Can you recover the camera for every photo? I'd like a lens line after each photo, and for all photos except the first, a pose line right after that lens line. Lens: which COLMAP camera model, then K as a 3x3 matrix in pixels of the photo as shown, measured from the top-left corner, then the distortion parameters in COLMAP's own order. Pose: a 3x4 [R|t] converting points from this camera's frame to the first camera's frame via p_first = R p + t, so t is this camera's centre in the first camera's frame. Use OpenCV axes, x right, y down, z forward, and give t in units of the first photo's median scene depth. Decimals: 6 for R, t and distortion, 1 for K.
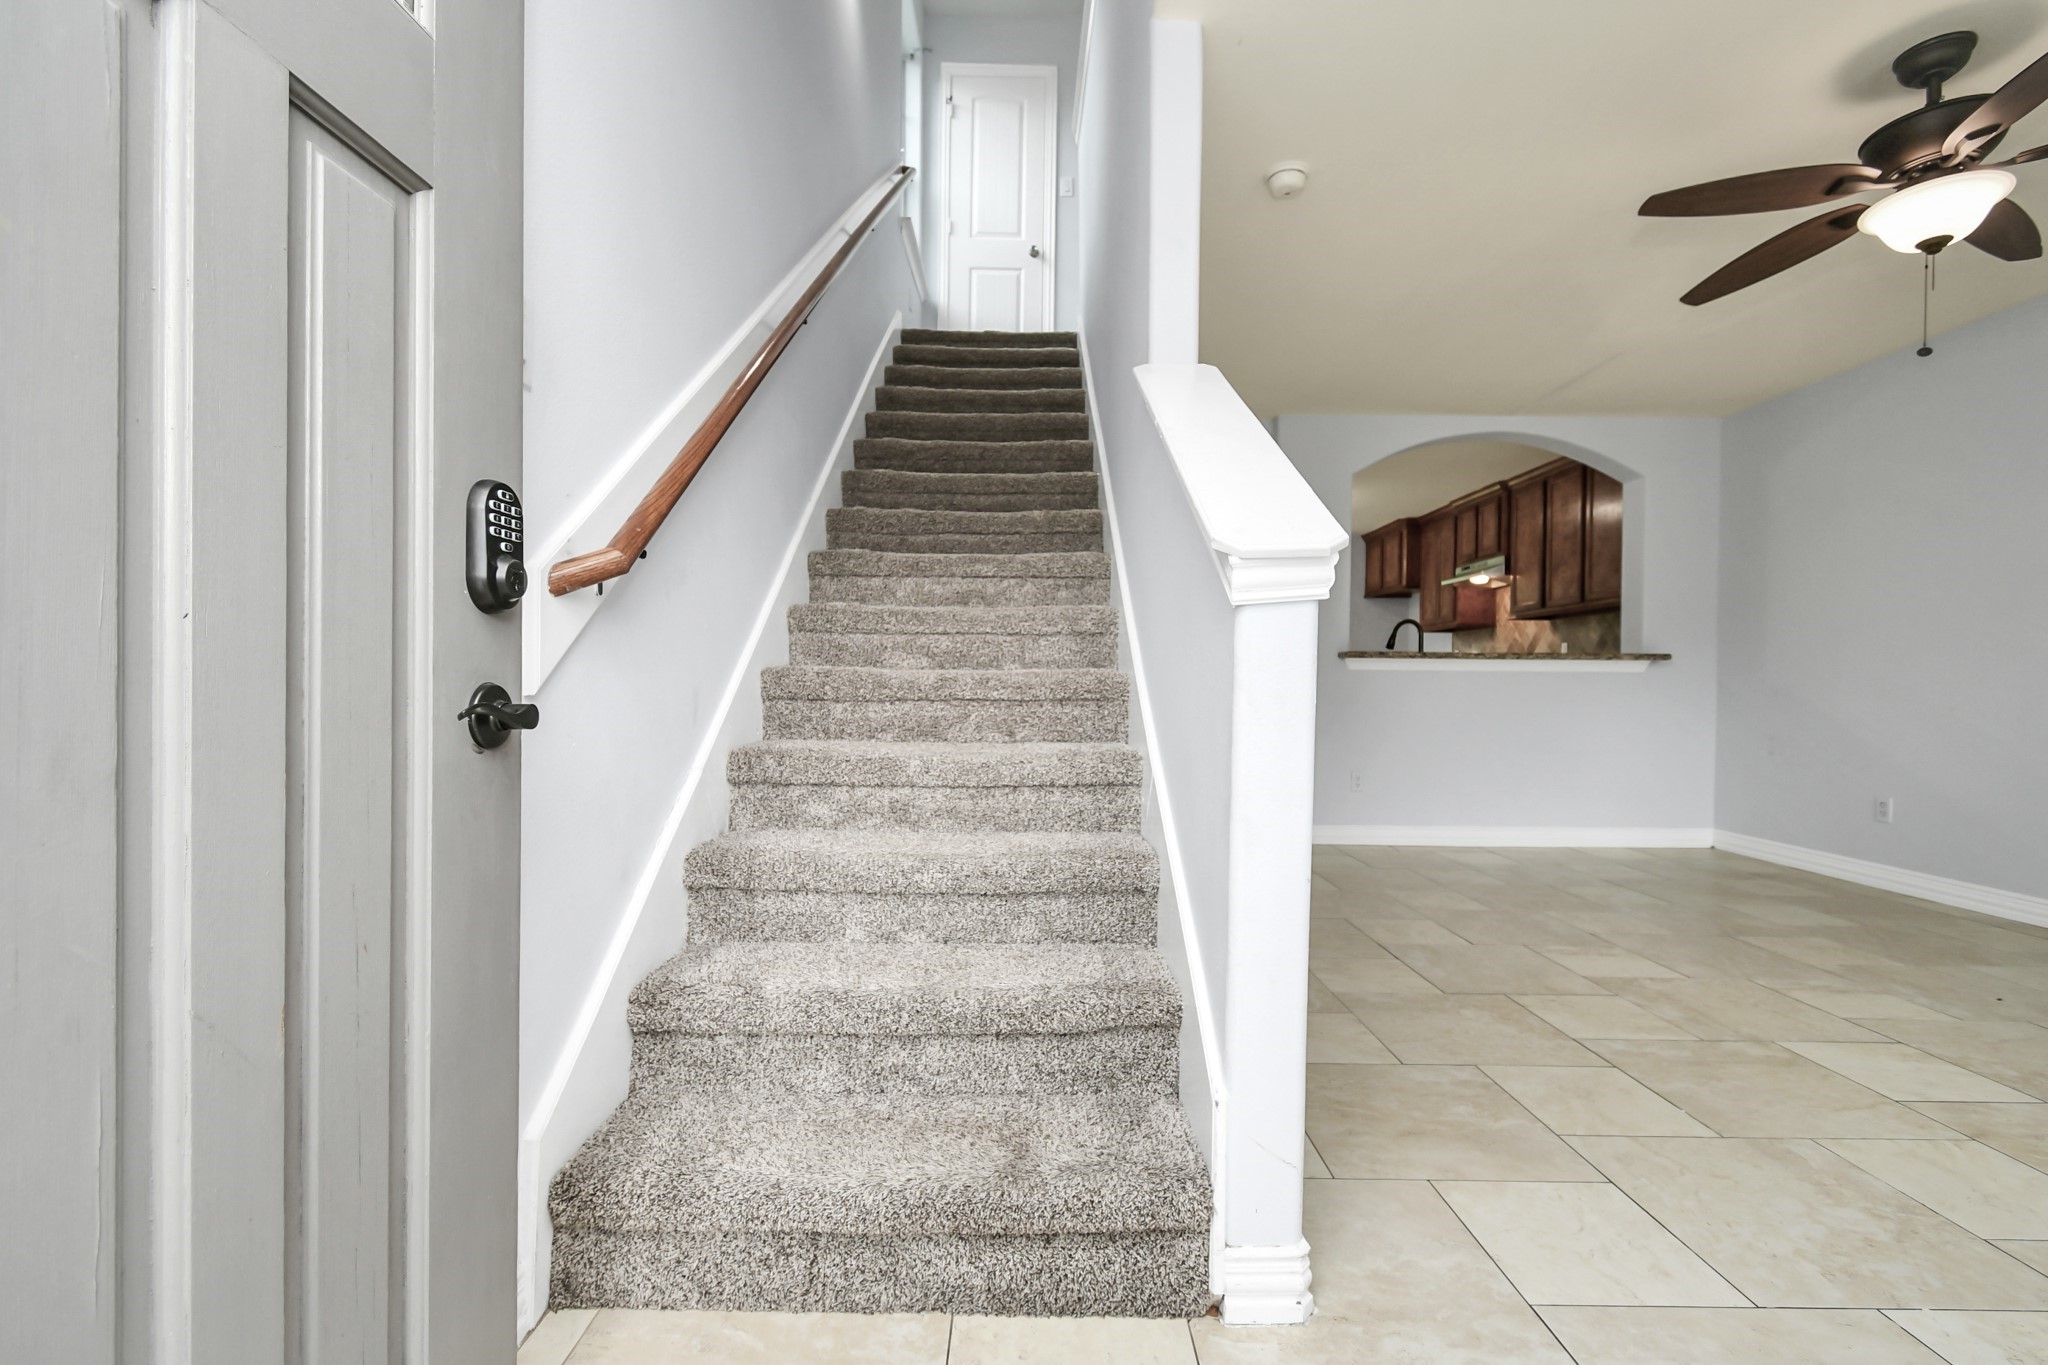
lens RADIAL K [[901.9, 0, 1019.3], [0, 901.9, 689.5], [0, 0, 1]] dist [-0.000958, -0.000888]
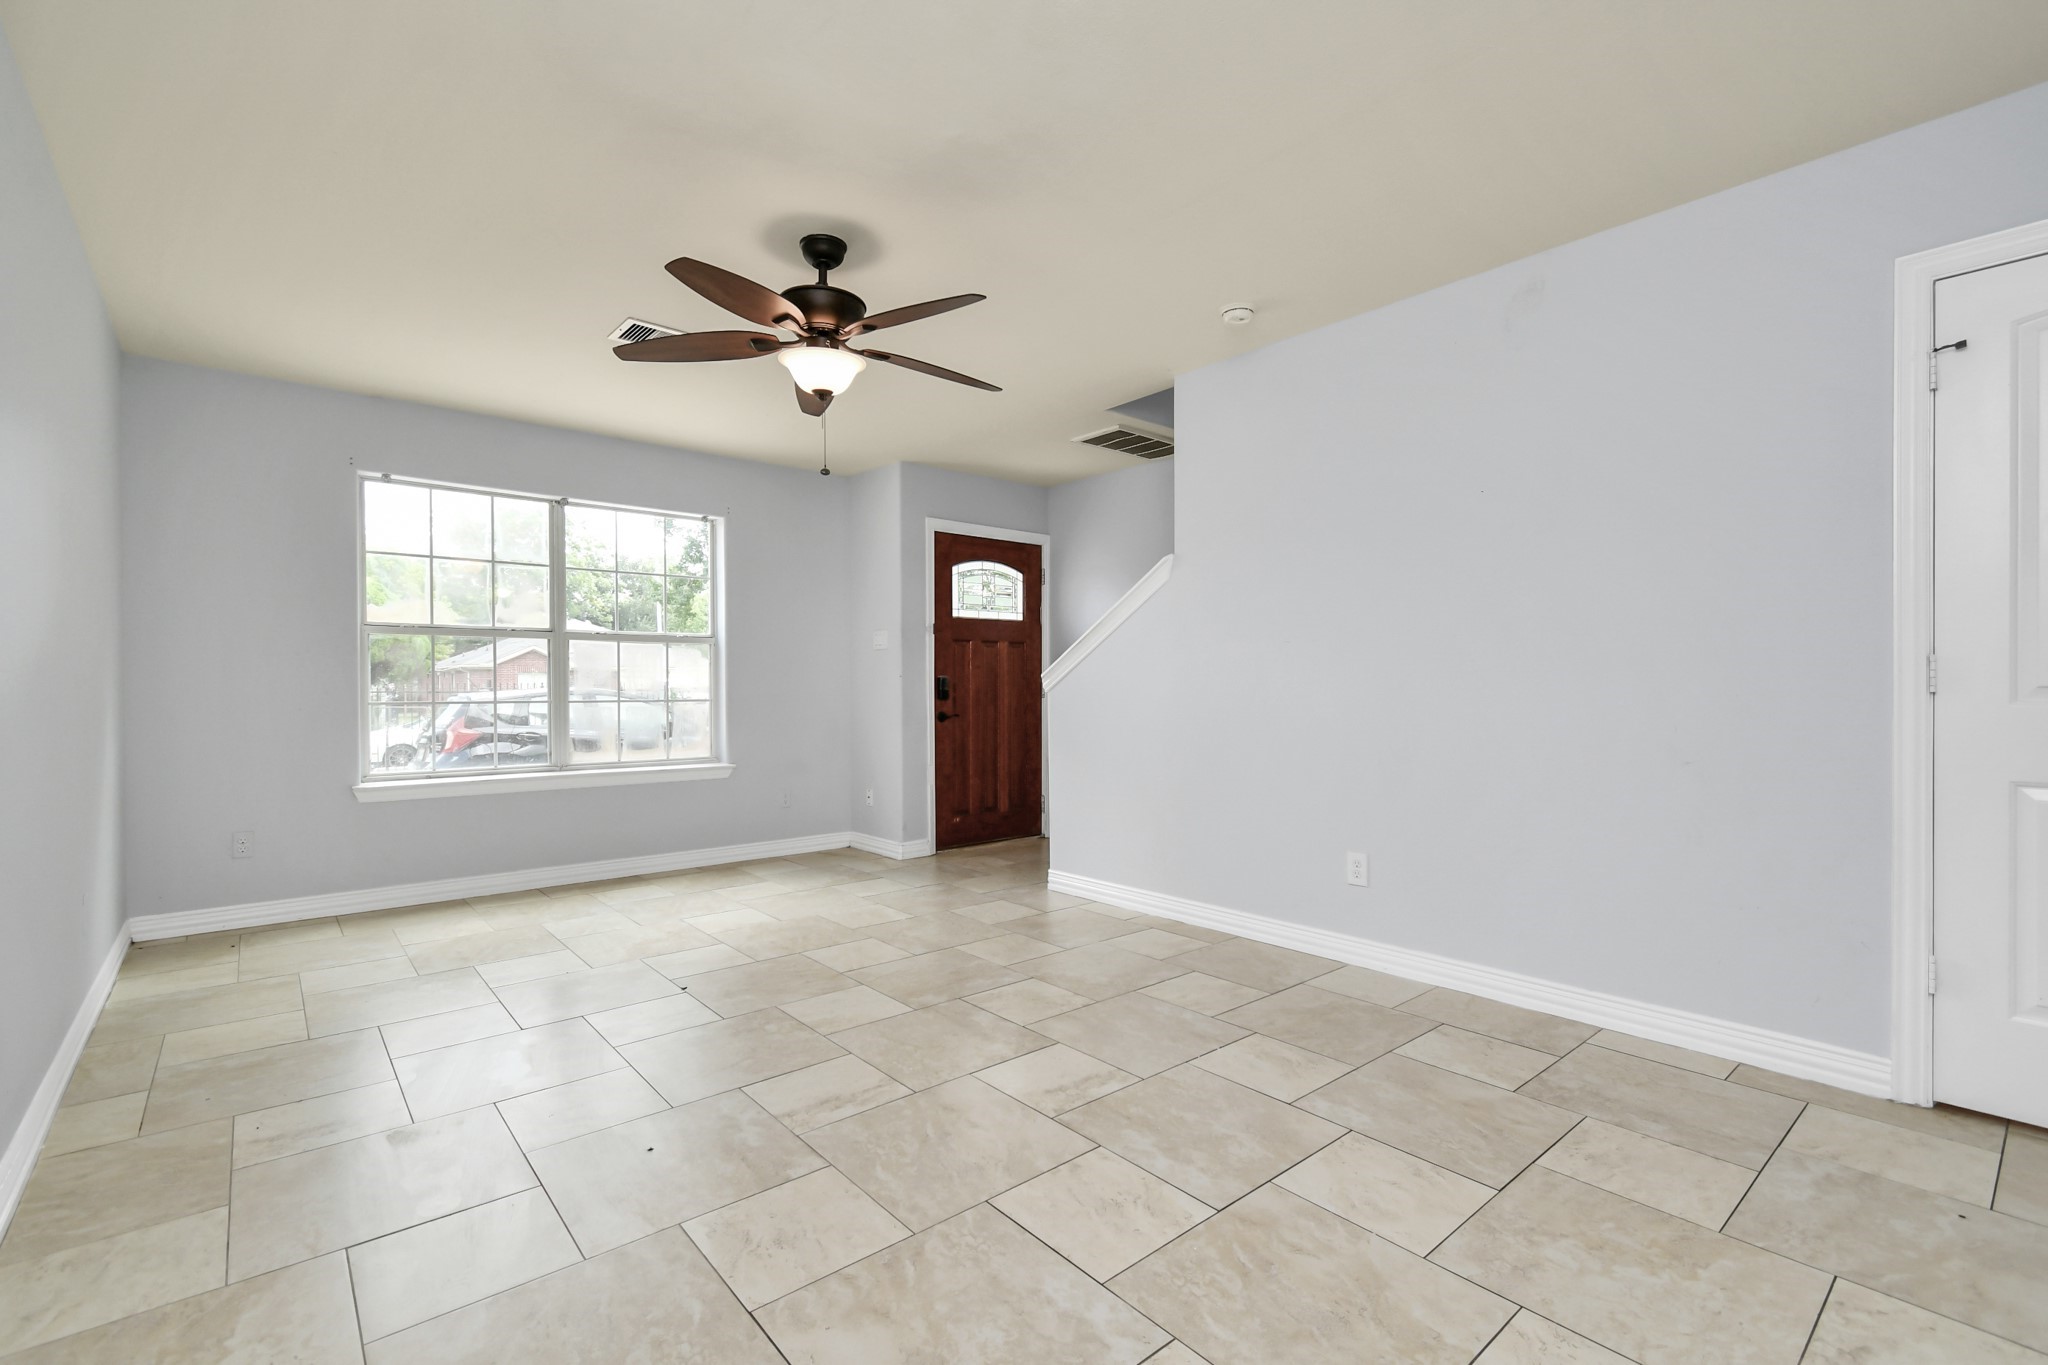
lens RADIAL K [[902.3, 0, 1026.3], [0, 902.3, 690.2], [0, 0, 1]] dist [0.002456, -0.000625]
pose [[-0.755031, -0.005330, -0.655667, 0.880106], [-0.009311, 0.999953, 0.002594, -0.037612], [0.655623, 0.008064, -0.755045, 1.166446]]
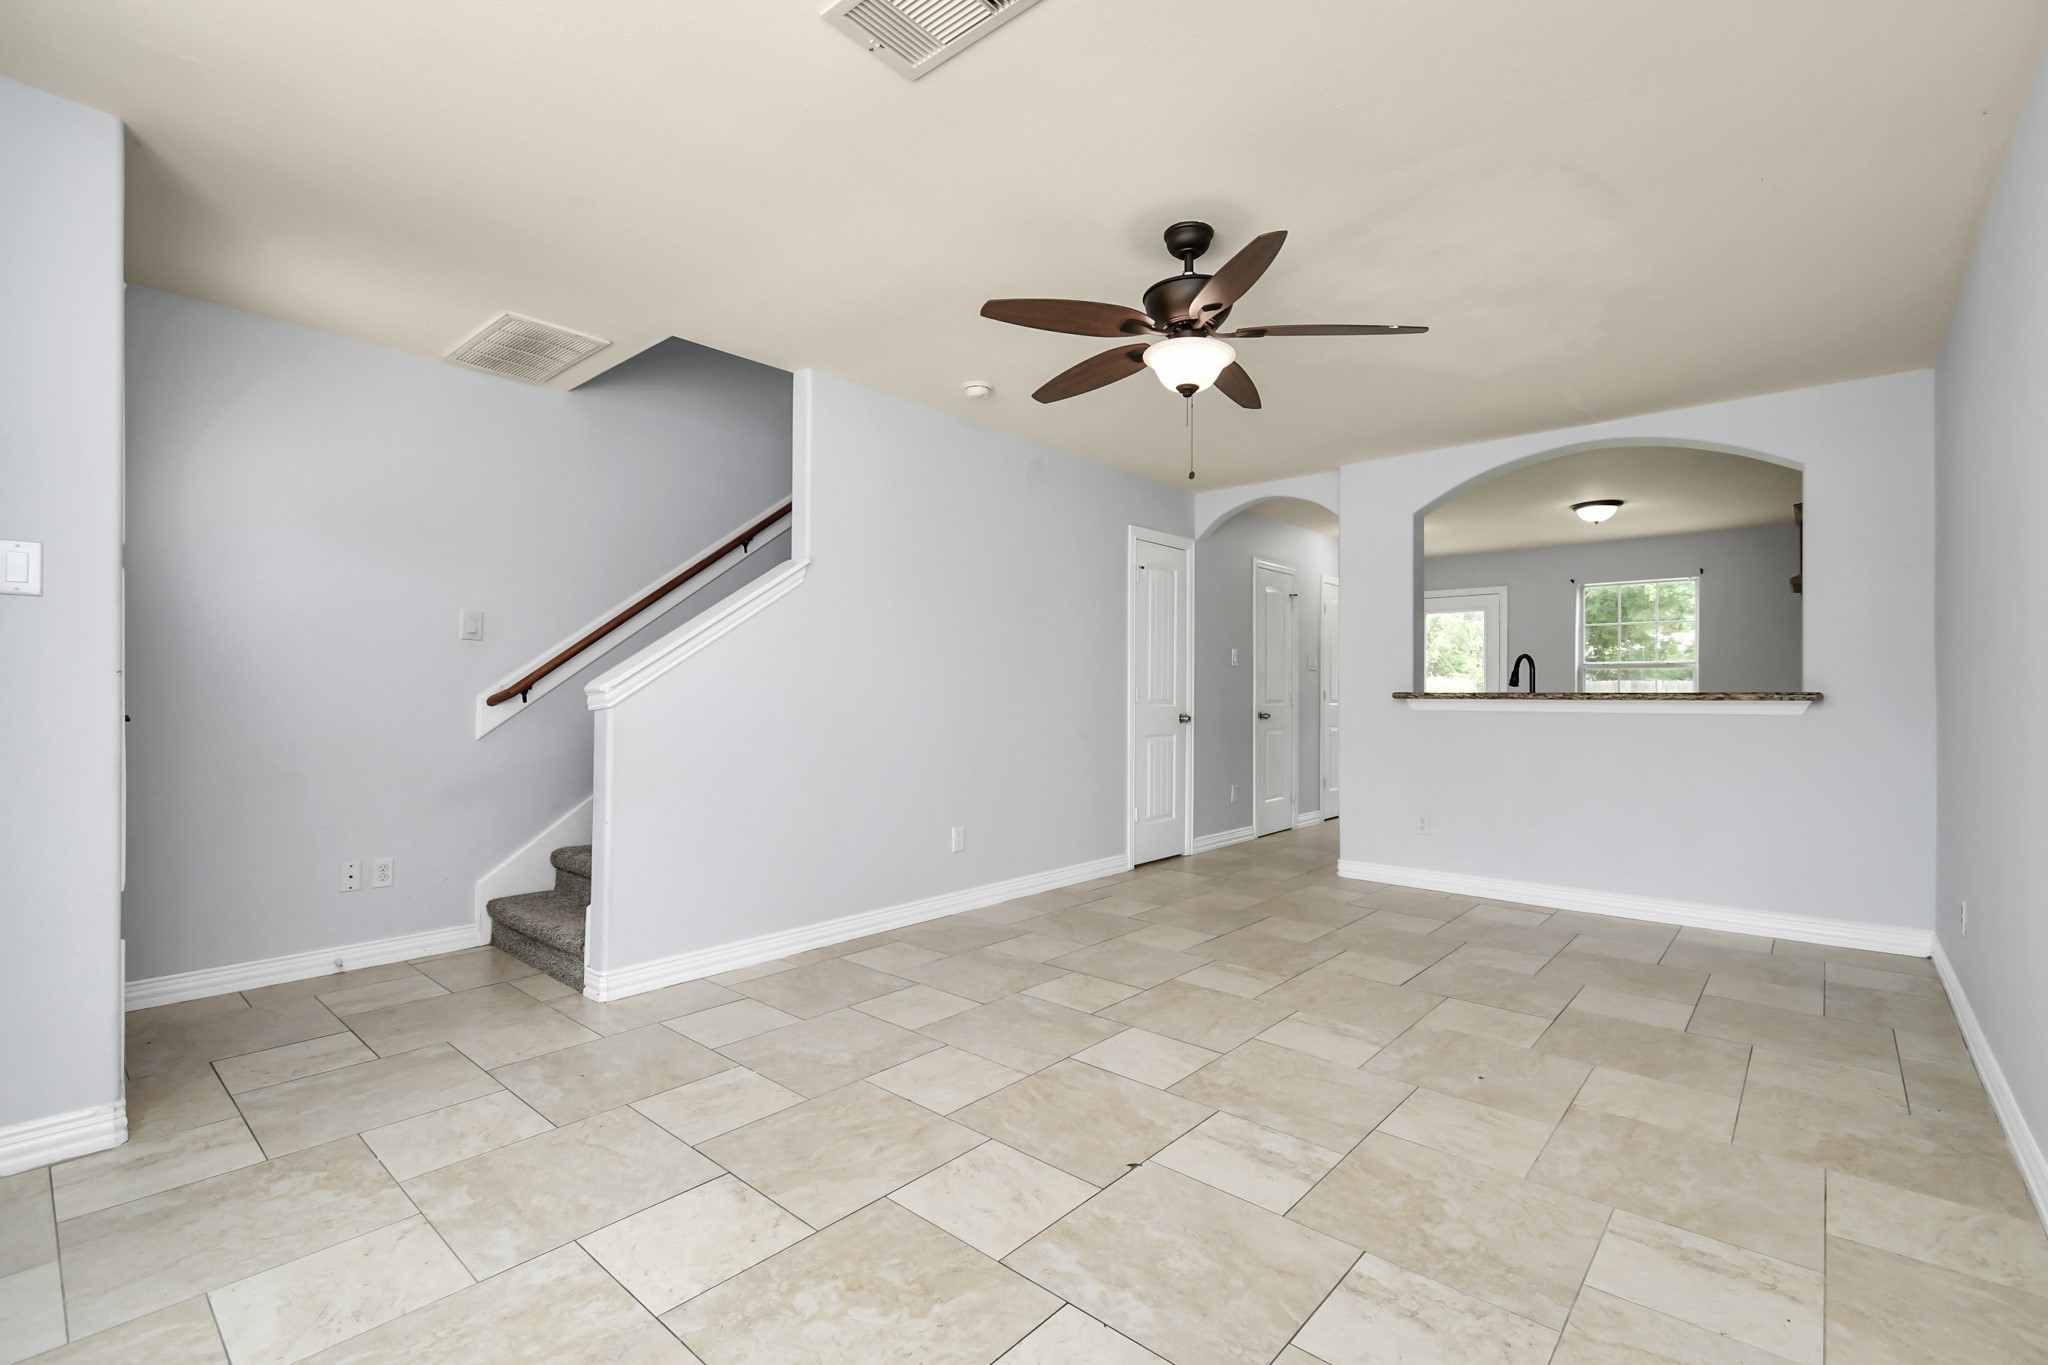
lens RADIAL K [[902.3, 0, 1026.3], [0, 902.3, 690.2], [0, 0, 1]] dist [0.002456, -0.000625]
pose [[0.755158, -0.010866, -0.655453, 0.880734], [-0.000953, 0.999843, -0.017673, -0.033719], [0.655542, 0.013971, 0.755029, -0.034945]]
